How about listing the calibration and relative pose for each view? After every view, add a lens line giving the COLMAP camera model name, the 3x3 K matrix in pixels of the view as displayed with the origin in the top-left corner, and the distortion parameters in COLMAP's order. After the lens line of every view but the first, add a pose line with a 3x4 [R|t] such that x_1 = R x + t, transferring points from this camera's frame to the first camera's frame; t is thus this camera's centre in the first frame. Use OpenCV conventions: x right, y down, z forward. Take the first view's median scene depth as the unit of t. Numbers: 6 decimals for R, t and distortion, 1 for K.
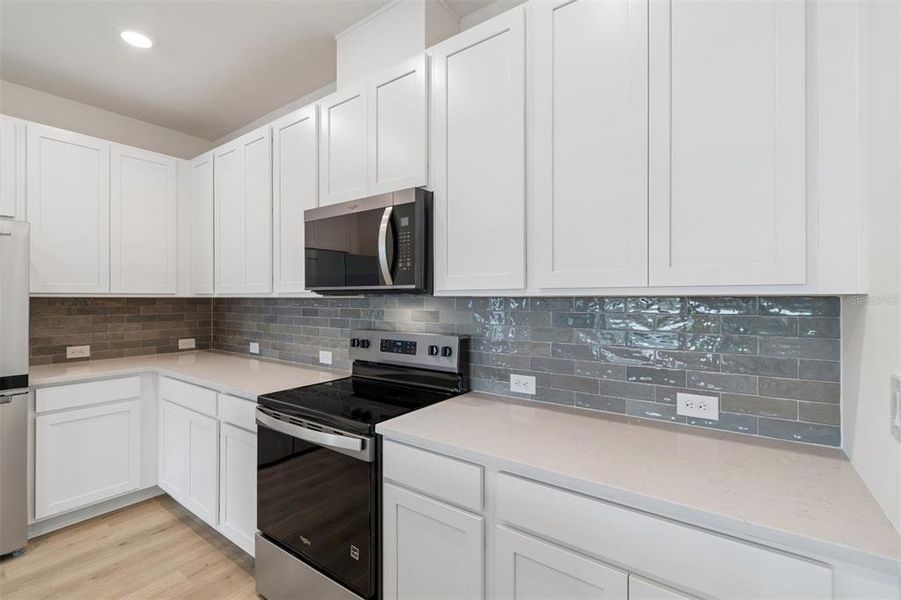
lens RADIAL K [[397.5, 0, 452.7], [0, 397.5, 296.3], [0, 0, 1]] dist [0.003889, -0.003228]
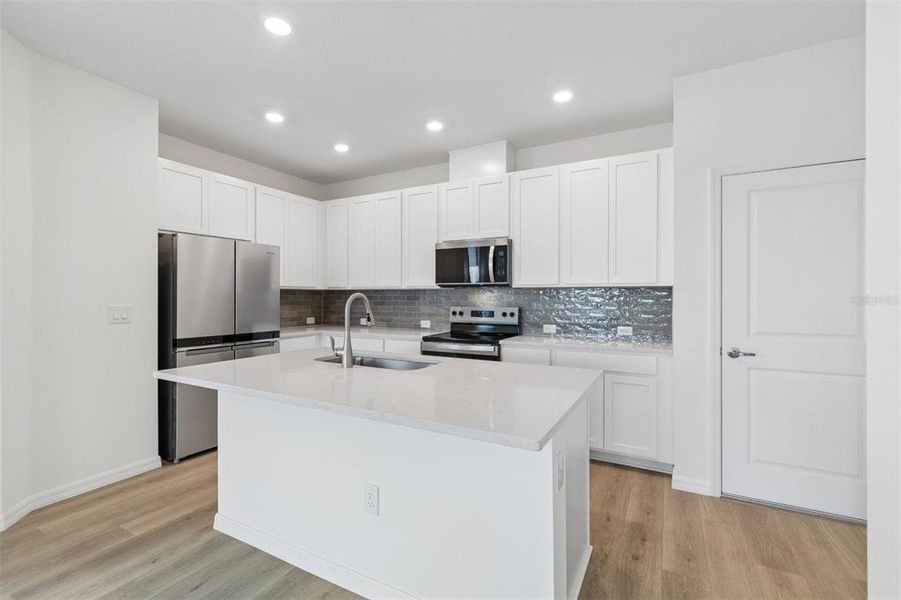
lens RADIAL K [[397.5, 0, 452.4], [0, 397.5, 293.8], [0, 0, 1]] dist [0.003889, -0.003228]
pose [[0.991793, 0.003541, 0.127801, -0.531186], [-0.003046, 0.999987, -0.004064, 0.036259], [-0.127814, 0.003641, 0.991791, -0.913559]]
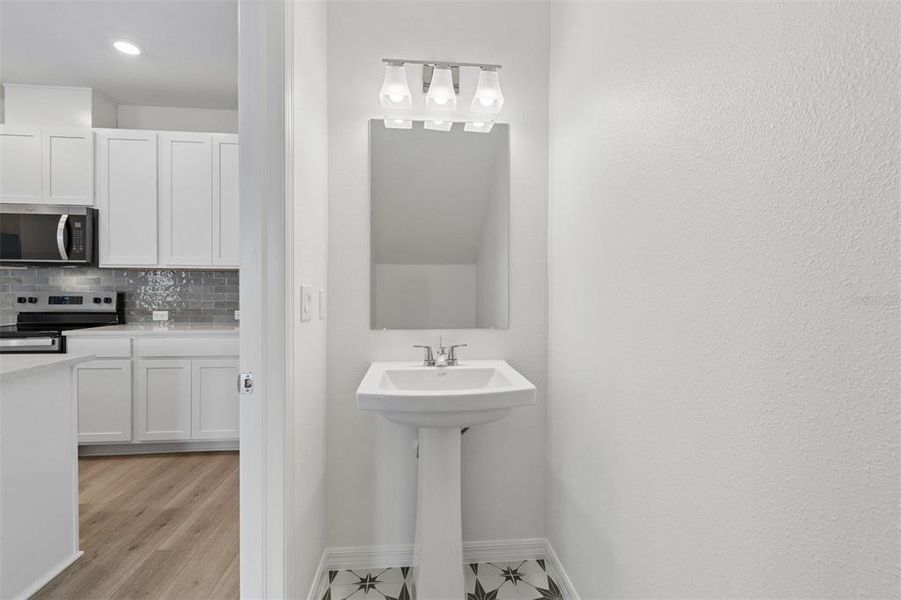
lens RADIAL K [[397.5, 0, 451.9], [0, 397.5, 294.9], [0, 0, 1]] dist [0.003889, -0.003228]
pose [[0.749109, -0.001676, 0.662445, -0.036287], [-0.013315, 0.999757, 0.017587, 0.058335], [-0.662313, -0.021995, 0.748904, -1.169708]]
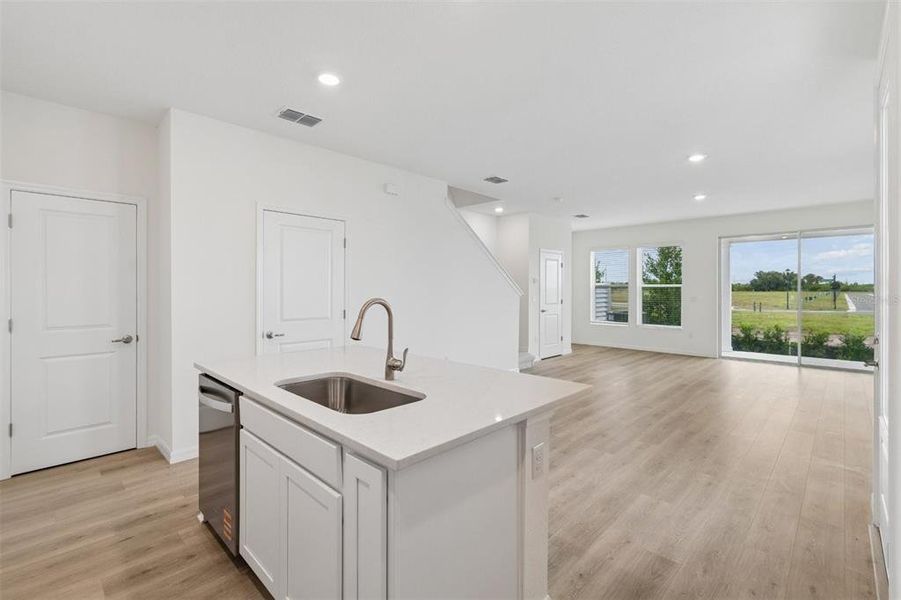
lens RADIAL K [[397.5, 0, 449.8], [0, 397.5, 289.4], [0, 0, 1]] dist [0.003889, -0.003228]
pose [[-0.987805, -0.000774, 0.155693, -0.940044], [-0.001844, 0.999976, -0.006728, 0.017031], [-0.155684, -0.006933, -0.987783, 1.018395]]
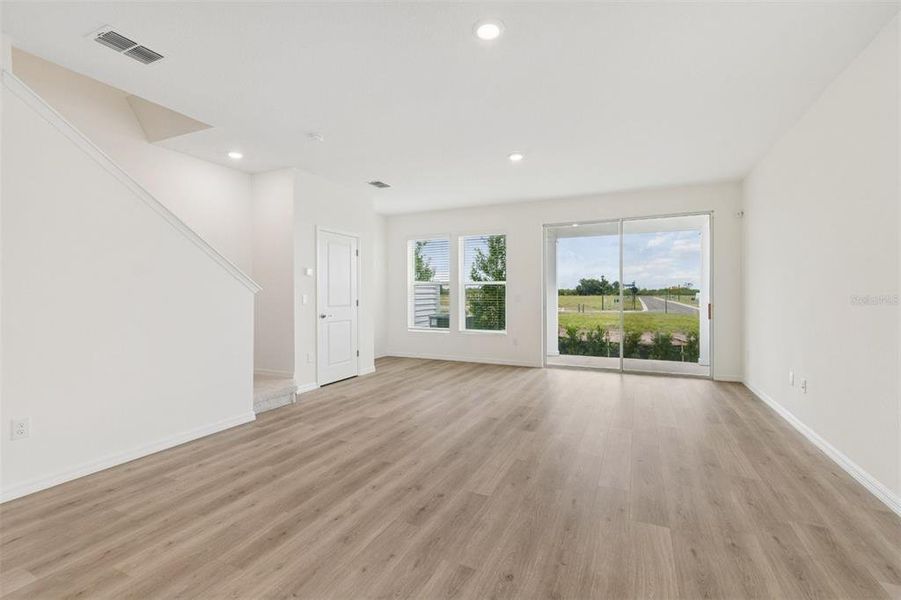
lens RADIAL K [[397.5, 0, 451.0], [0, 397.5, 297.9], [0, 0, 1]] dist [0.003889, -0.003228]
pose [[-0.982889, 0.004777, -0.184136, -1.551987], [0.004586, 0.999988, 0.001464, 0.071210], [0.184141, 0.000595, -0.982900, -0.102813]]
